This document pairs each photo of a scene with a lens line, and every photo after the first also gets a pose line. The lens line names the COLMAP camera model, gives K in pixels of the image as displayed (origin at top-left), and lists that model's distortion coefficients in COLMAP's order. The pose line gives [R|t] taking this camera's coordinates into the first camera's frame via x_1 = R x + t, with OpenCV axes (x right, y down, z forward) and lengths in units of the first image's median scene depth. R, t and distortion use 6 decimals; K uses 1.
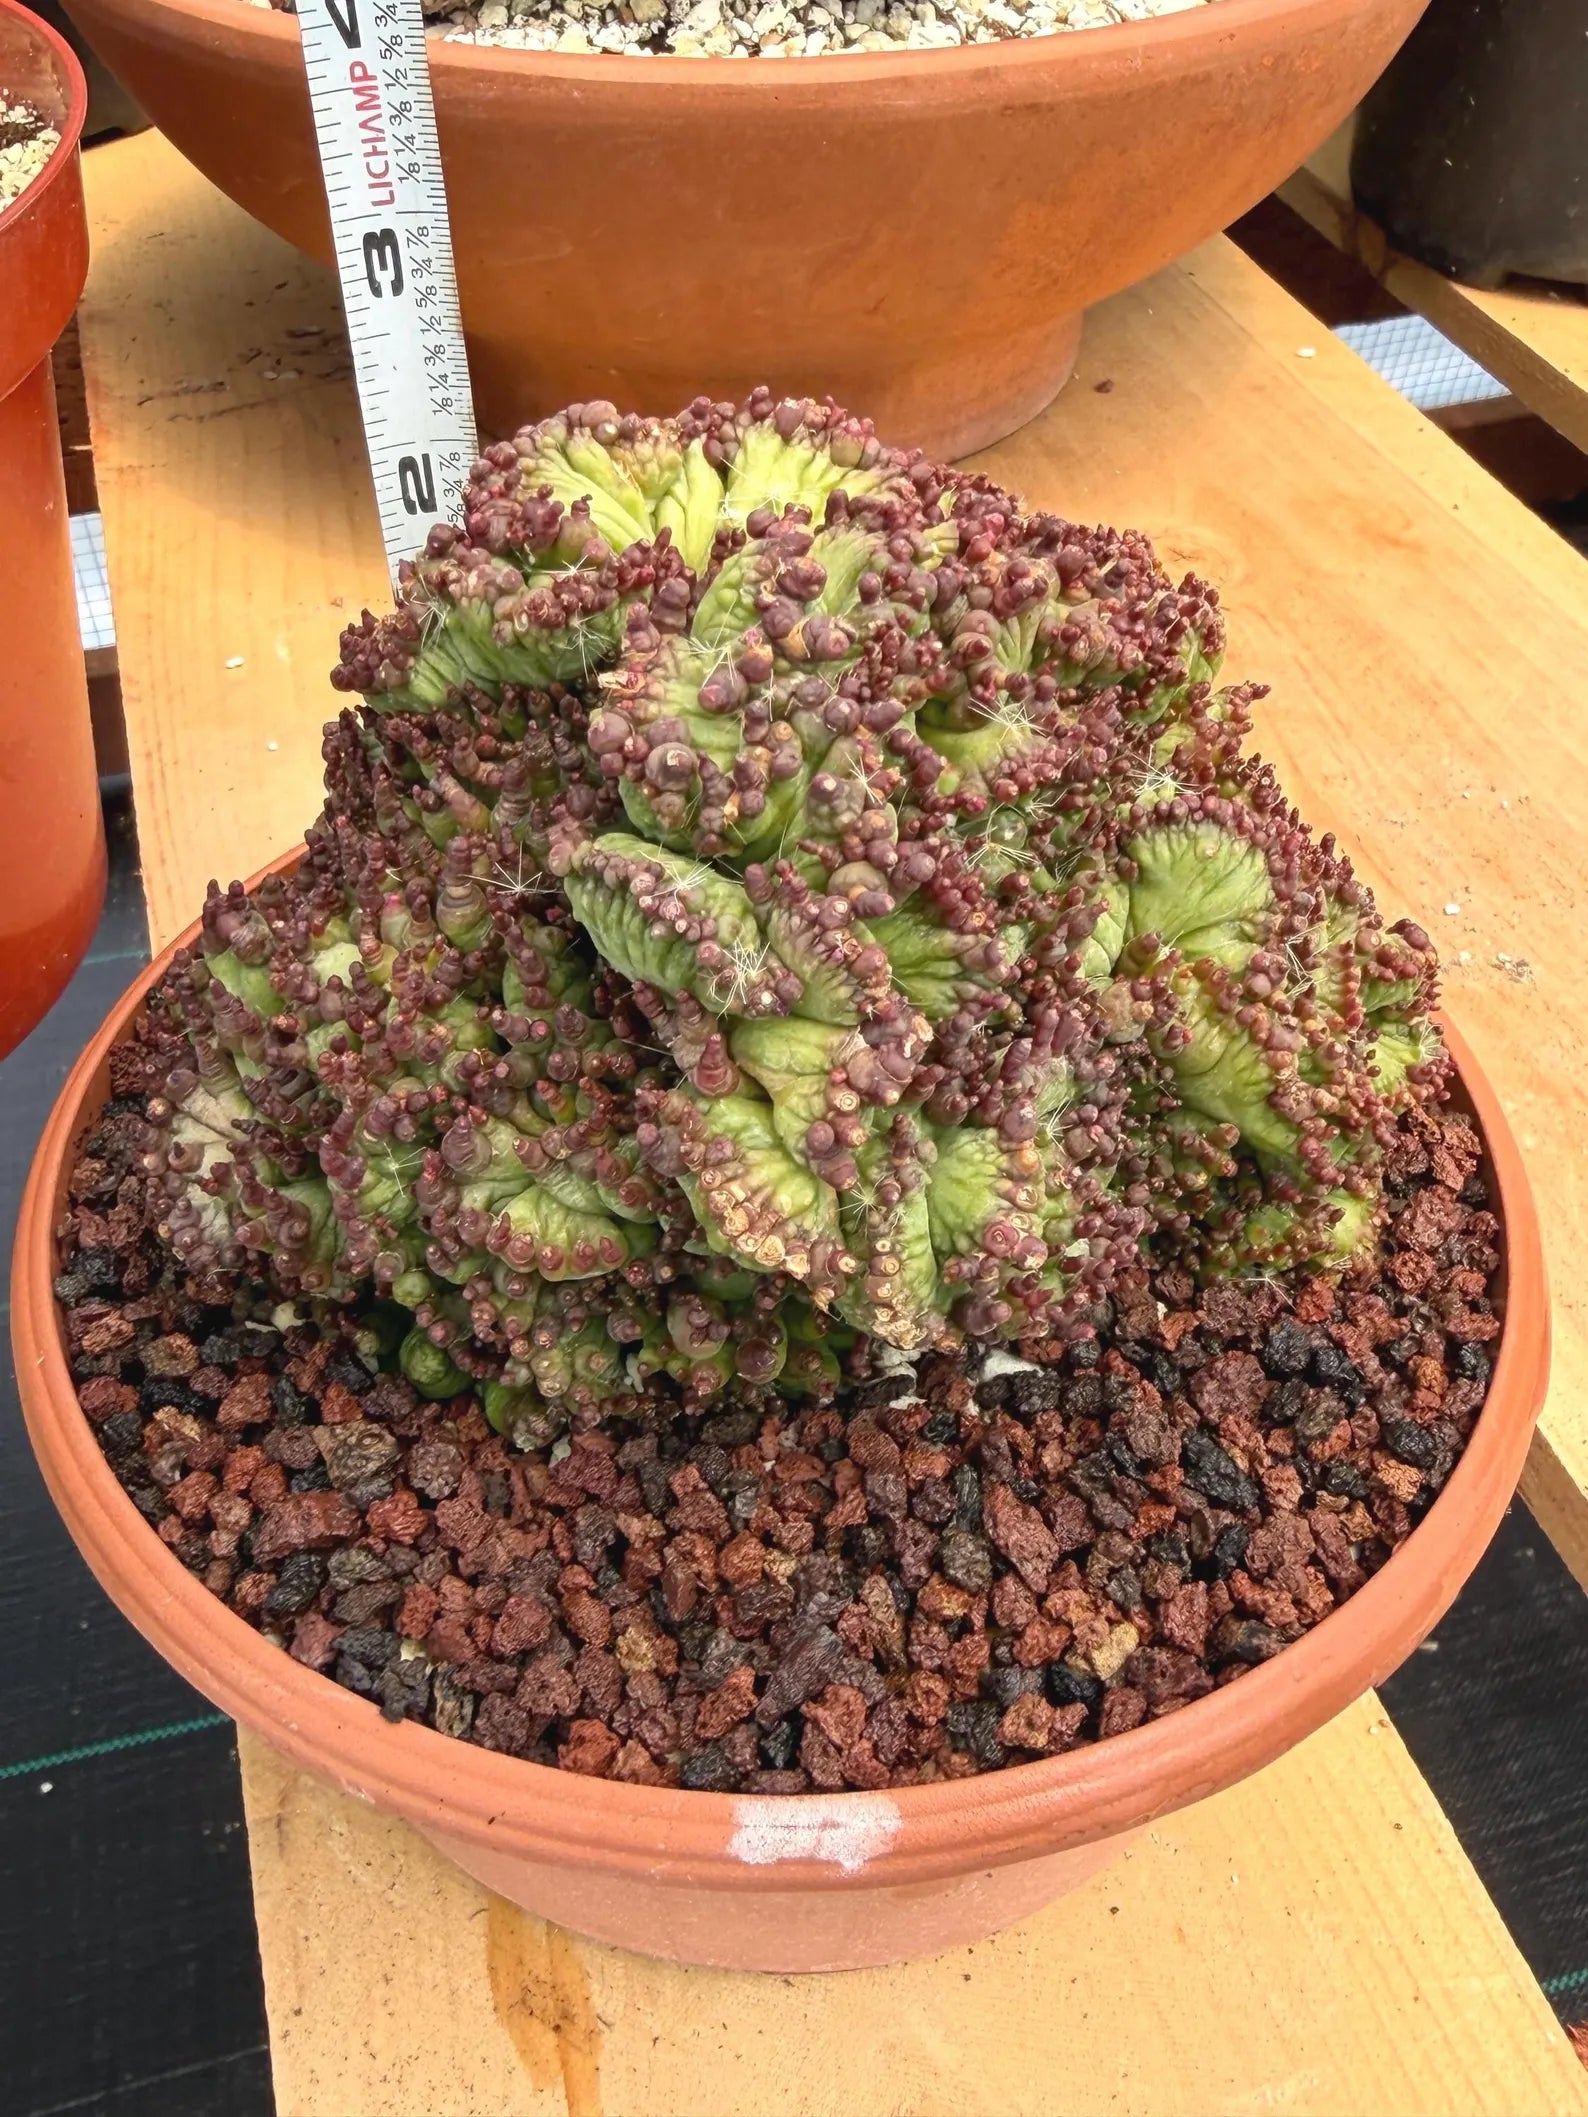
lens RADIAL K [[2657.3, 0, 722.0], [0, 2657.3, 1058.2], [0, 0, 1]] dist [-0.029448, -0.038254]
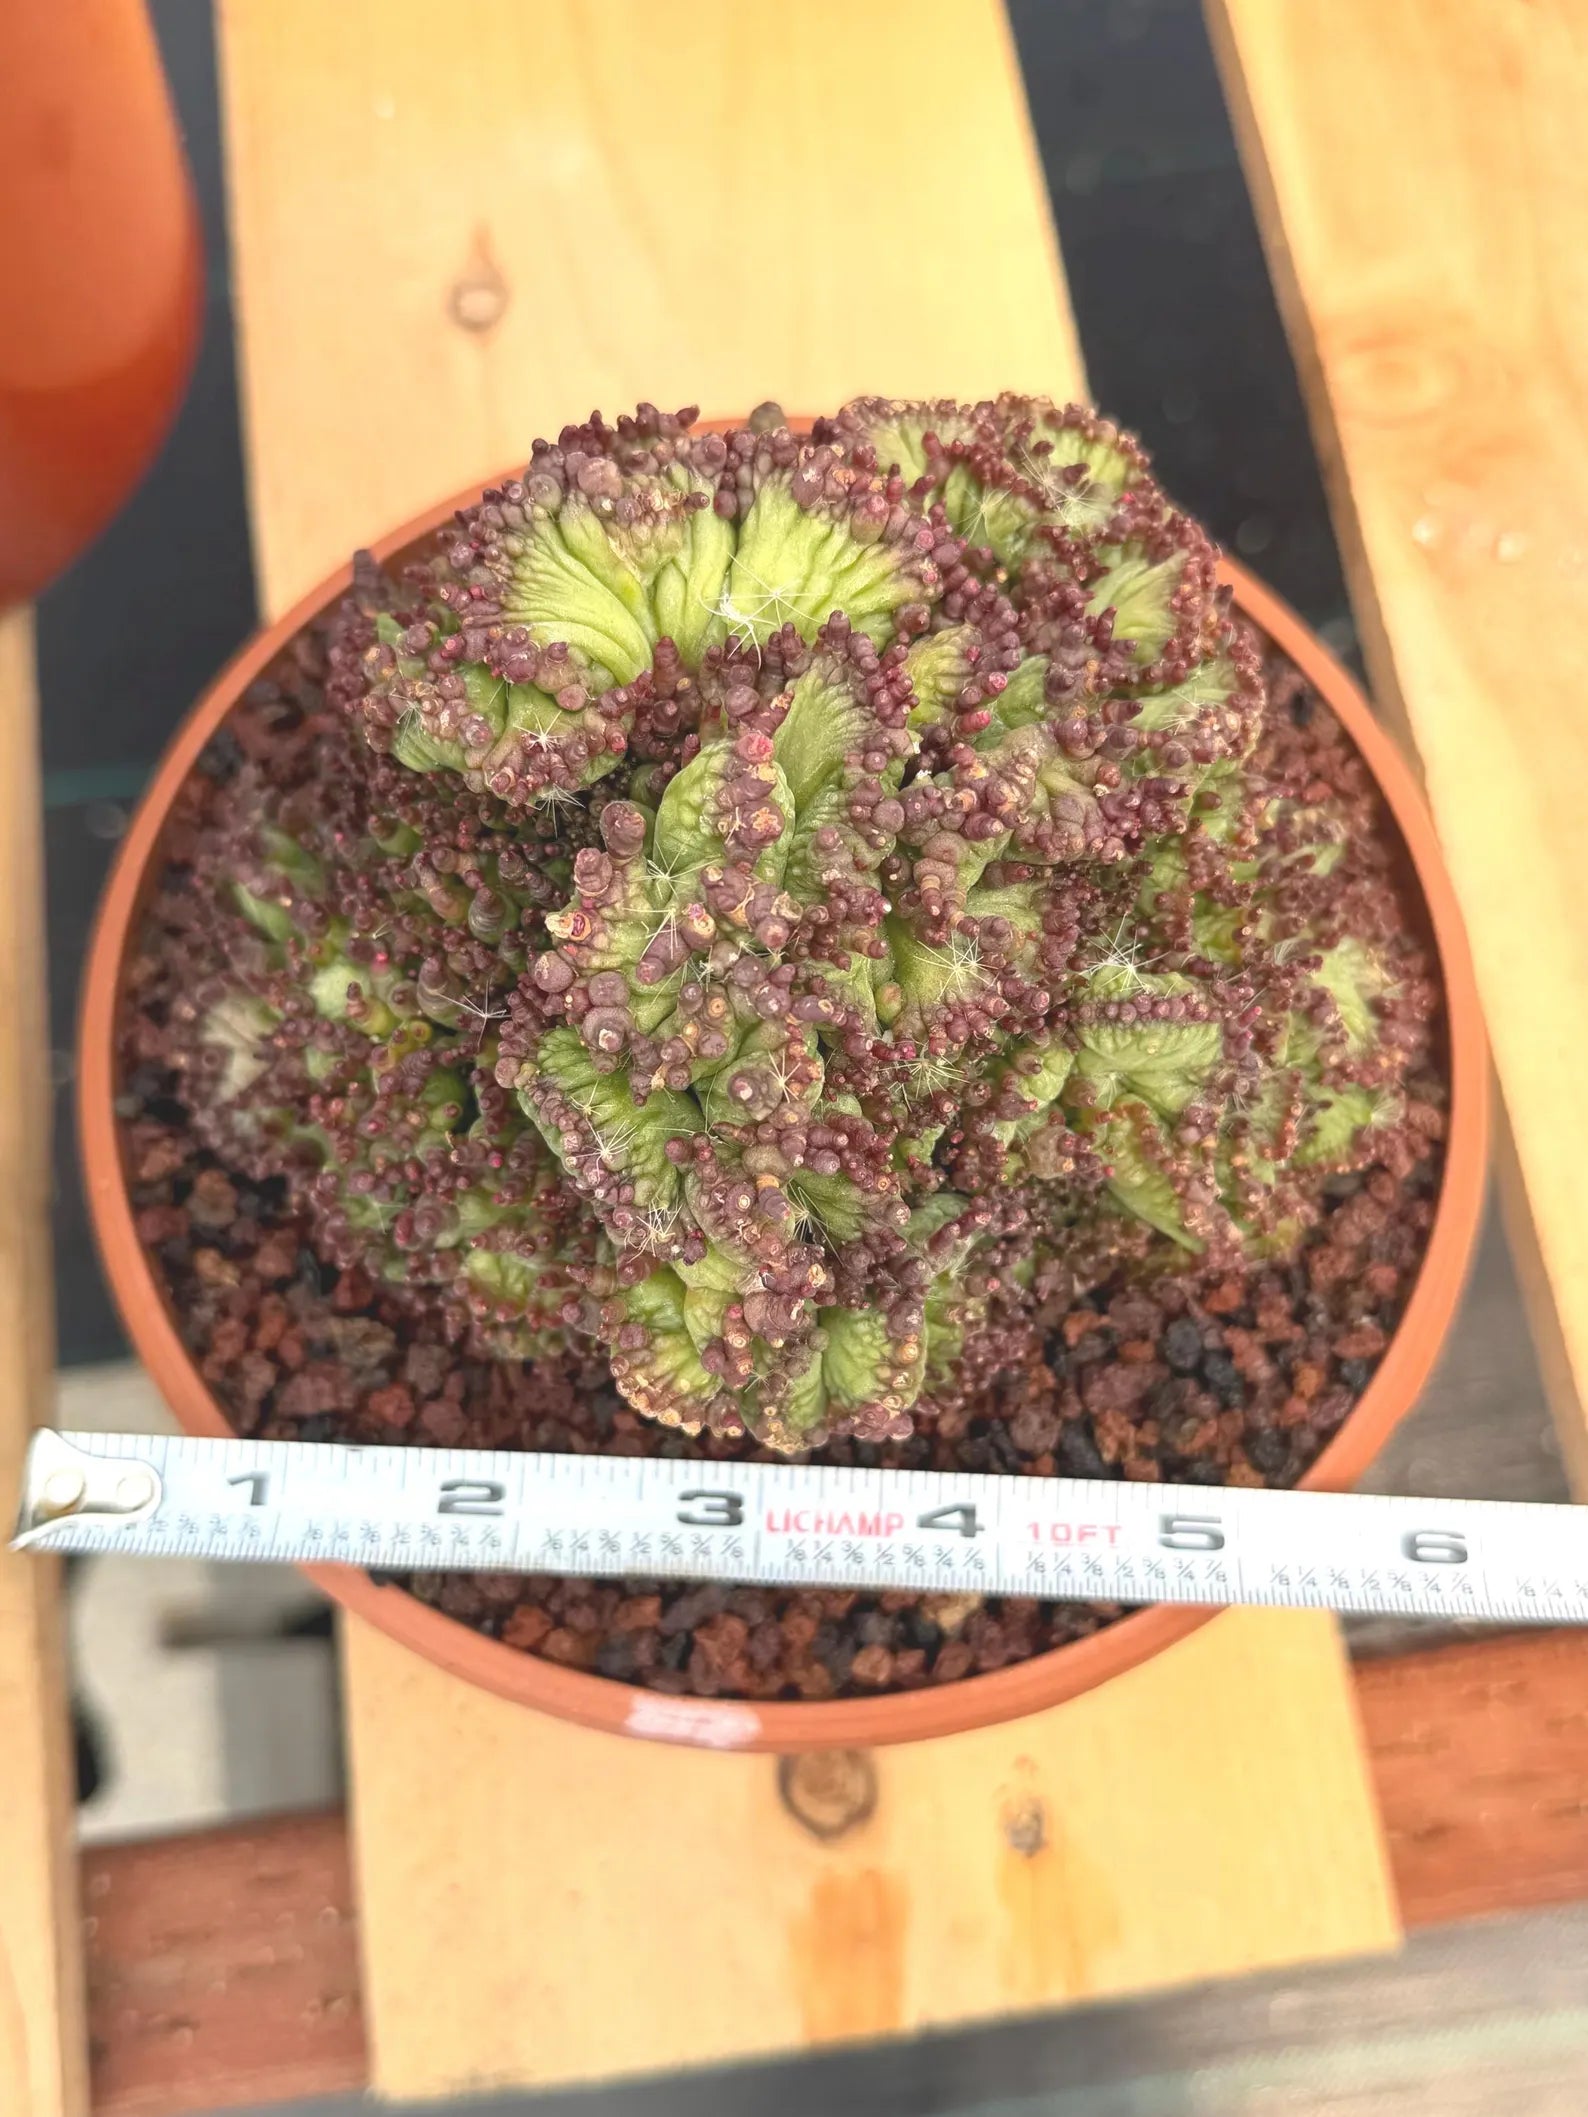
lens RADIAL K [[2856.3, 0, 784.1], [0, 2856.3, 1067.4], [0, 0, 1]] dist [0.127048, -0.047549]
pose [[0.986213, 0.142118, -0.084769, 0.137679], [-0.053591, 0.758955, 0.648935, -0.777001], [0.156561, -0.635445, 0.756107, 0.139234]]
